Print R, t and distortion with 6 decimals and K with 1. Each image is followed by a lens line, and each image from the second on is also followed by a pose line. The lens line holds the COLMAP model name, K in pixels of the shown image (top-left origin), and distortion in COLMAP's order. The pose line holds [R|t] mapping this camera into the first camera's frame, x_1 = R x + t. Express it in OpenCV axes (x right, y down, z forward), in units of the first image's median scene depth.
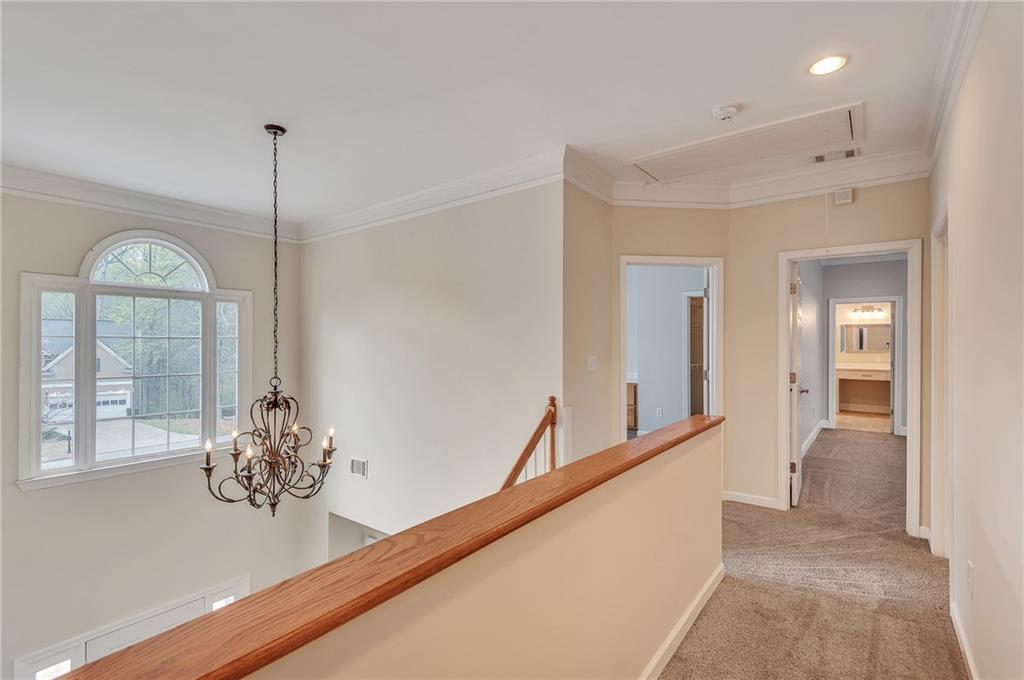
lens RADIAL K [[471.5, 0, 512.3], [0, 471.5, 344.6], [0, 0, 1]] dist [0.012720, -0.000693]
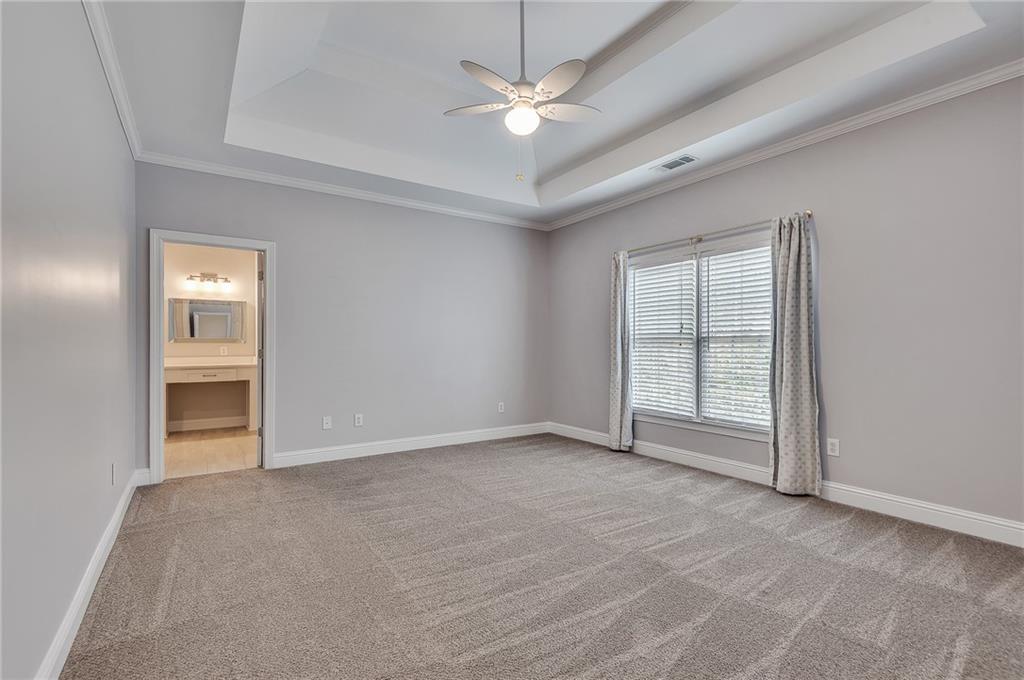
lens RADIAL K [[471.5, 0, 512.3], [0, 471.5, 344.6], [0, 0, 1]] dist [0.012720, -0.000693]
pose [[0.321300, -0.004881, 0.946965, 0.275843], [0.003485, 0.999986, 0.003972, 0.022553], [-0.946971, 0.002024, 0.321313, 0.417665]]
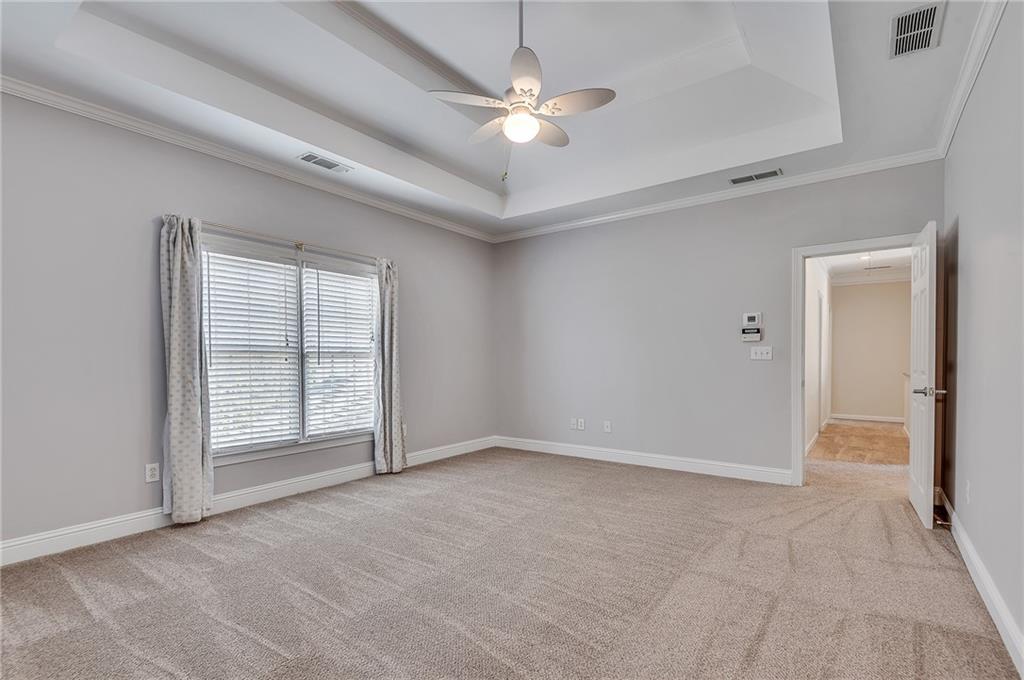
lens RADIAL K [[477.5, 0, 504.6], [0, 477.5, 361.9], [0, 0, 1]] dist [0.038903, -0.000456]
pose [[-0.999986, -0.004630, -0.002719, 0.624302], [-0.004637, 0.999985, 0.002766, 0.025258], [0.002706, 0.002779, -0.999992, 0.878610]]
